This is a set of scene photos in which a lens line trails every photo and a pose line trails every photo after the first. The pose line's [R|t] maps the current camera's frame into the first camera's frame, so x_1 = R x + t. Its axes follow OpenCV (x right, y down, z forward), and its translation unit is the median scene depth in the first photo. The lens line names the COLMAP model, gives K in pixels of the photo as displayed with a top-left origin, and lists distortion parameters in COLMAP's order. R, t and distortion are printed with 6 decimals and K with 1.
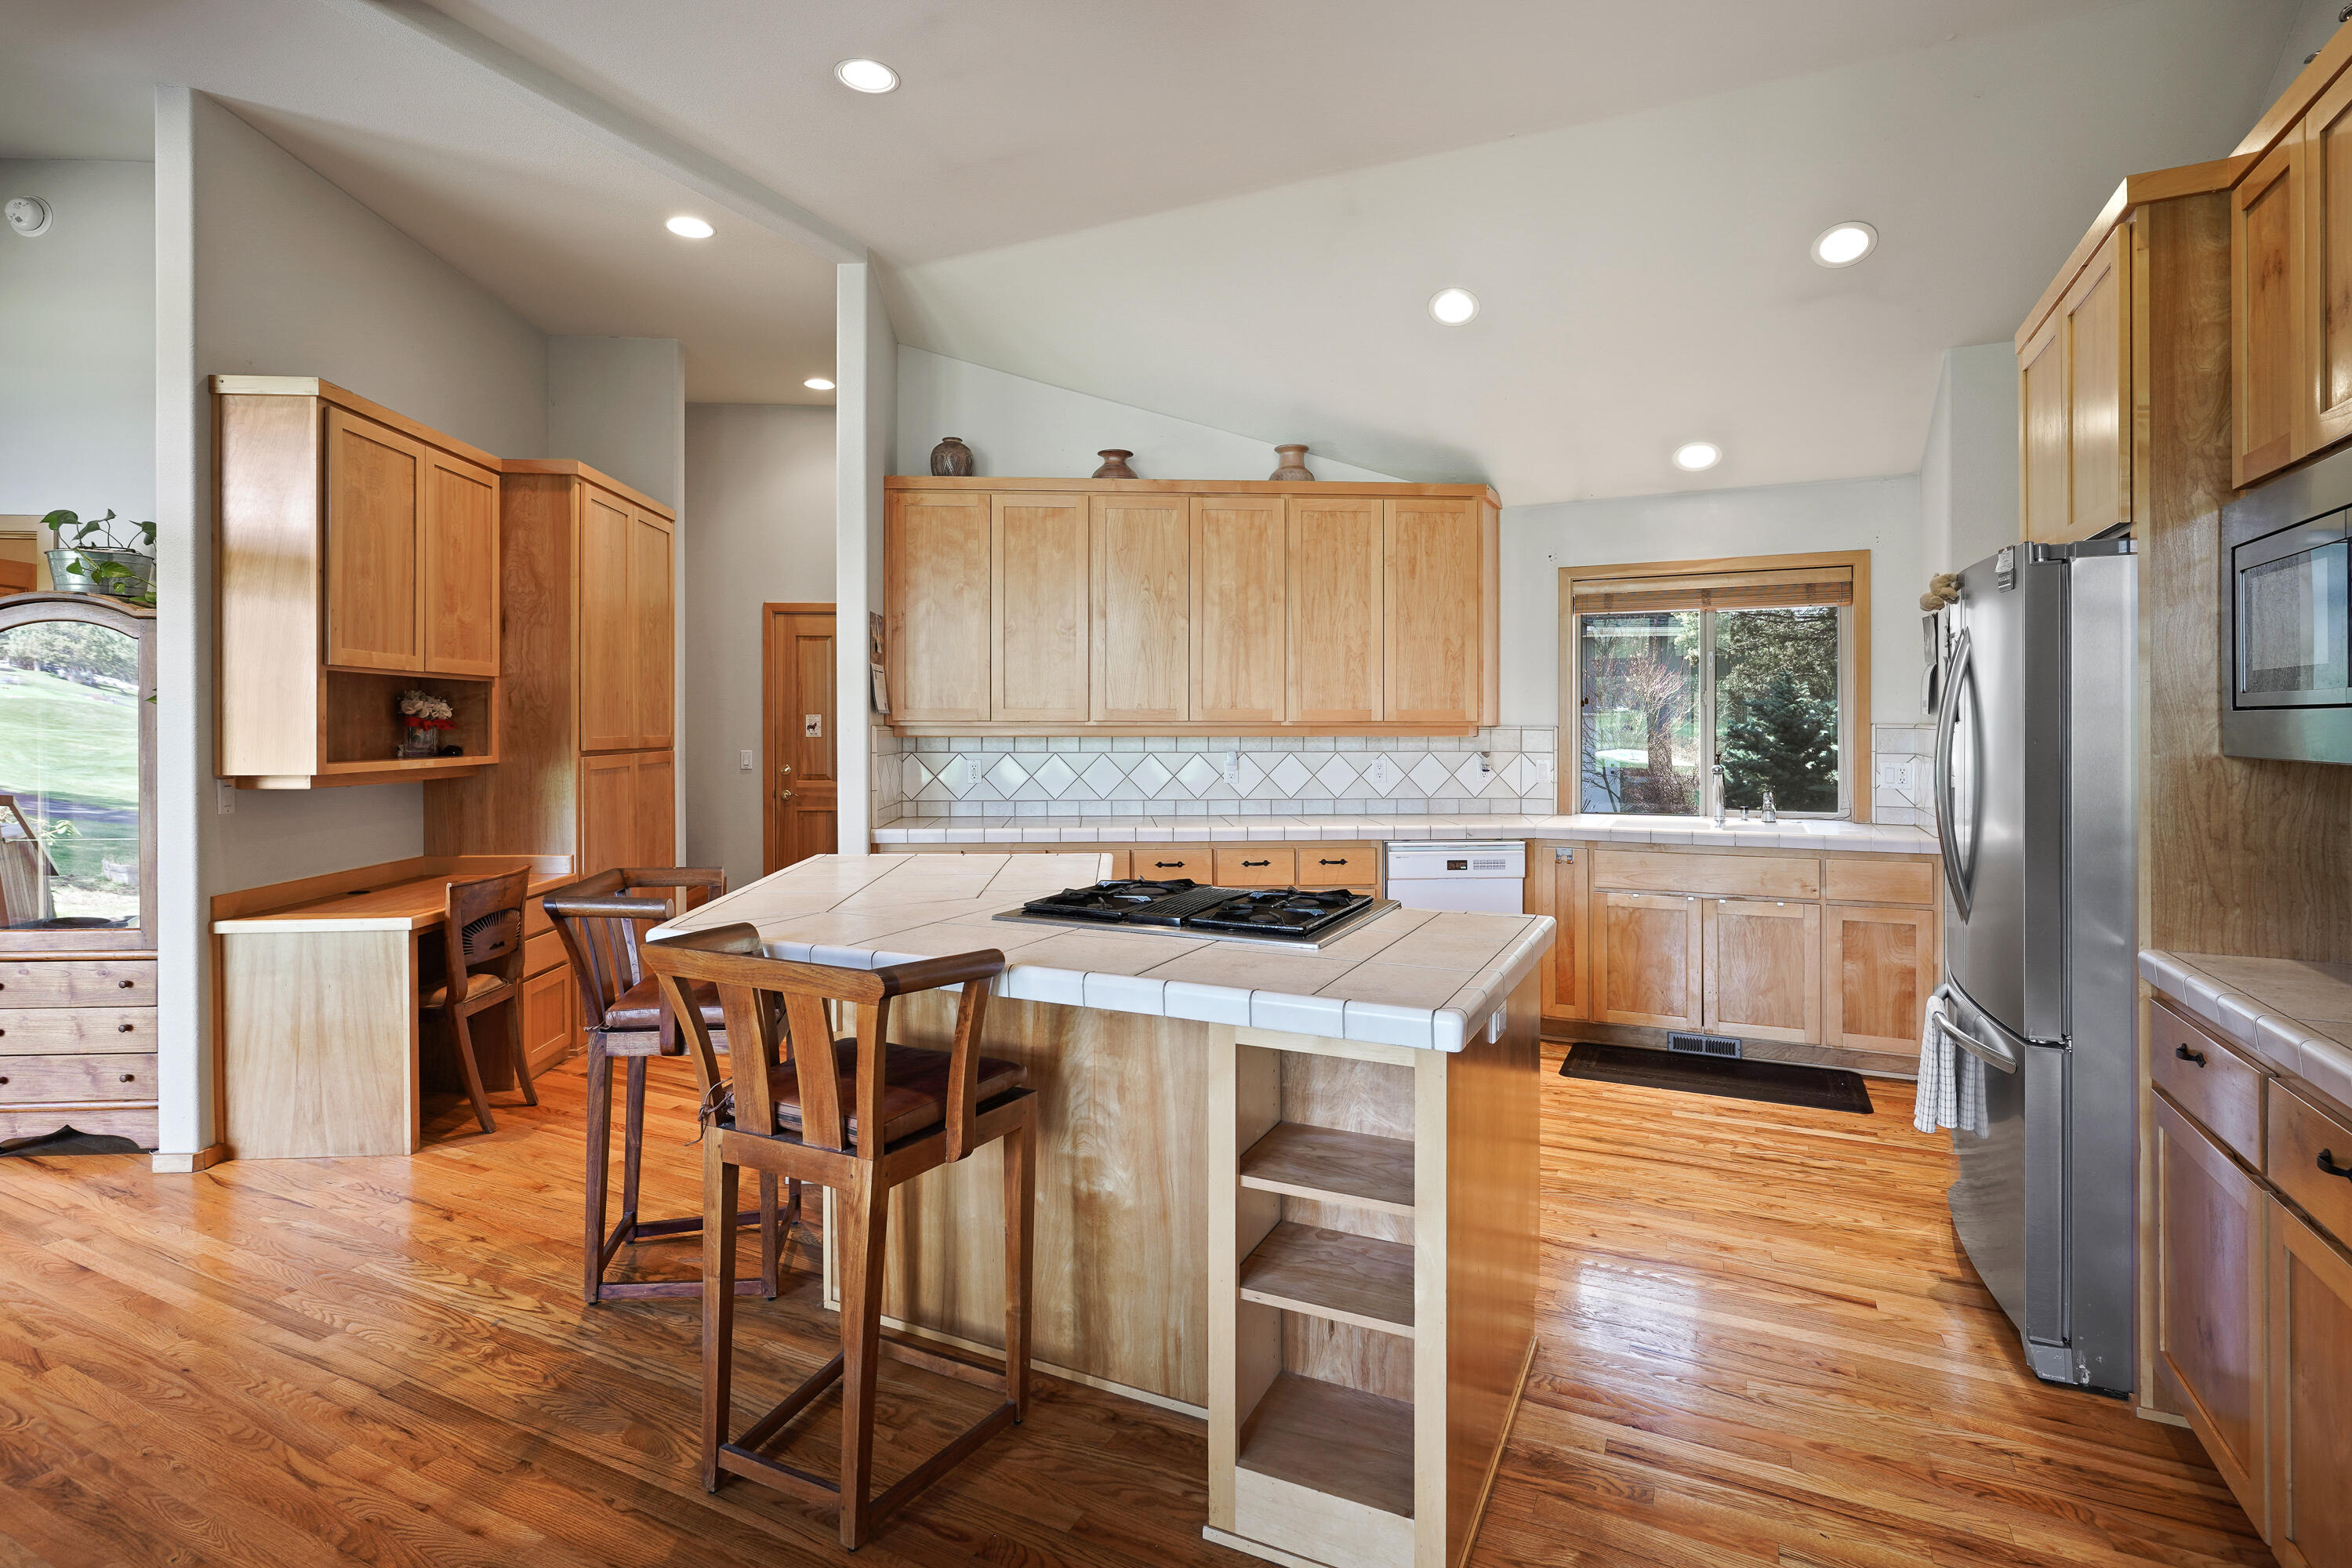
lens RADIAL K [[1148.2, 0, 1162.4], [0, 1148.2, 746.2], [0, 0, 1]] dist [-0.005686, -0.000229]
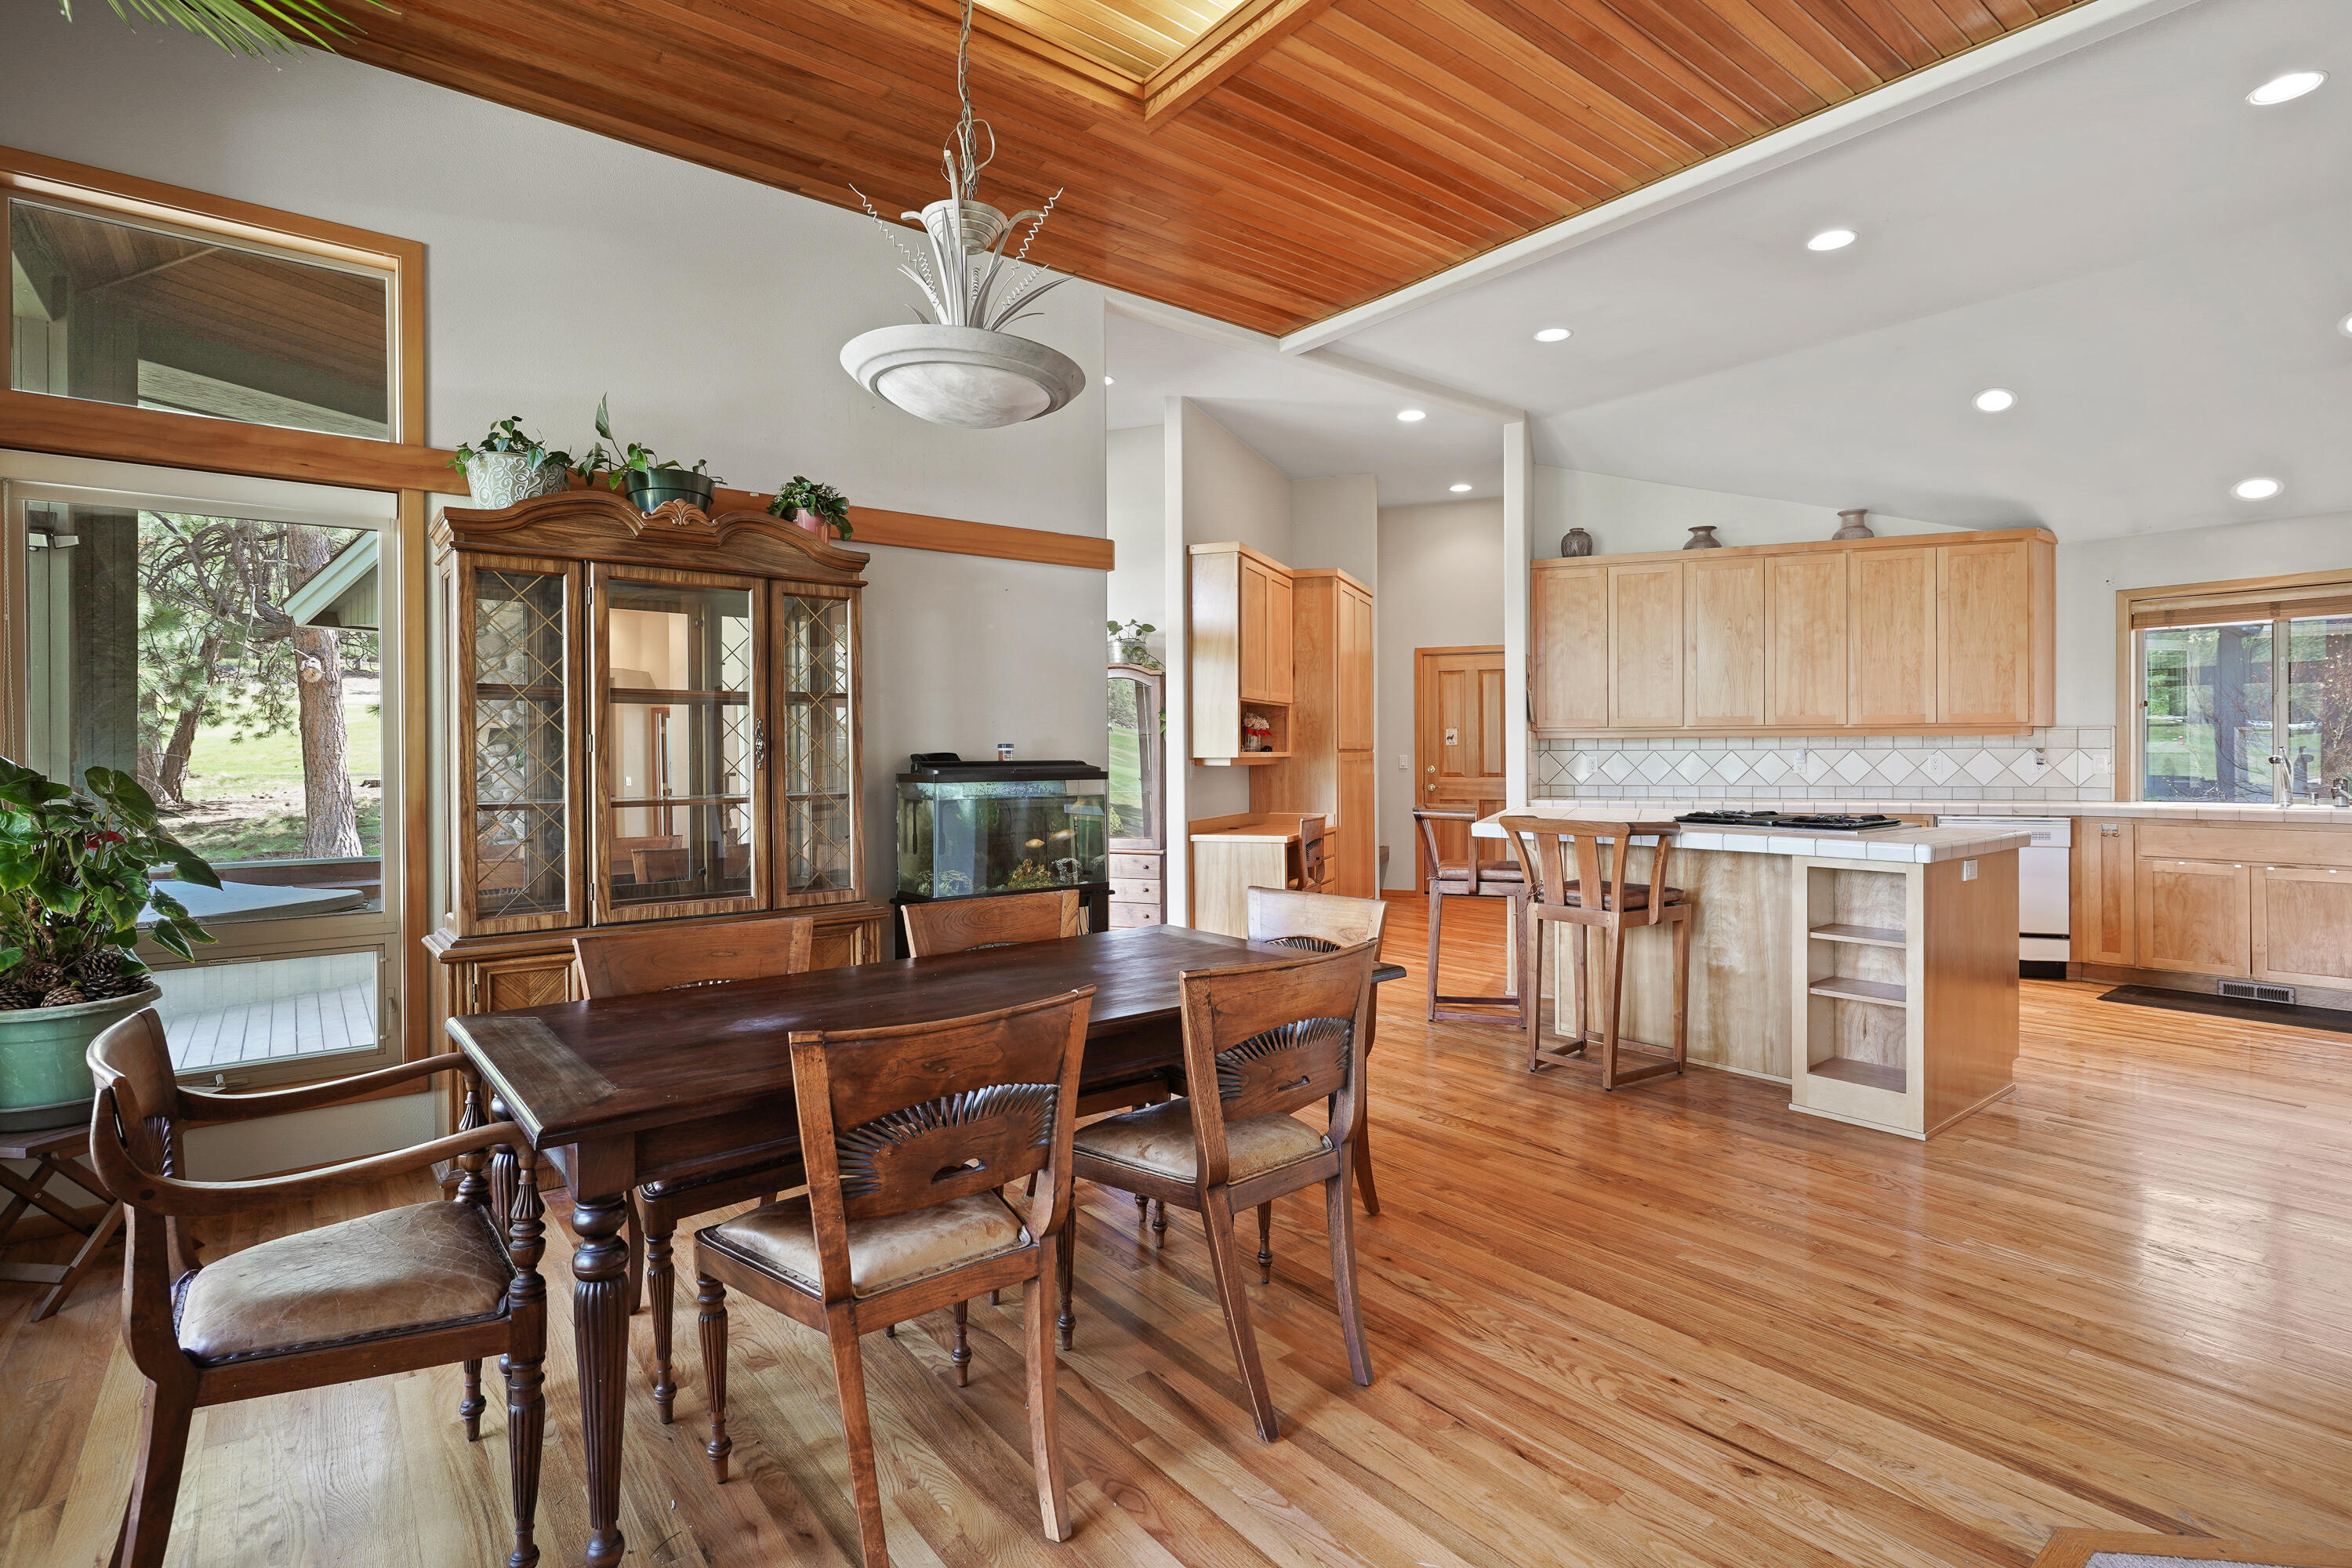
lens RADIAL K [[1132.7, 0, 1189.3], [0, 1132.7, 765.9], [0, 0, 1]] dist [-0.002670, 0.000989]
pose [[0.908644, -0.000977, -0.417570, -0.035122], [-0.002097, 0.999974, -0.006904, 0.036347], [0.417566, 0.007149, 0.908619, -0.481205]]
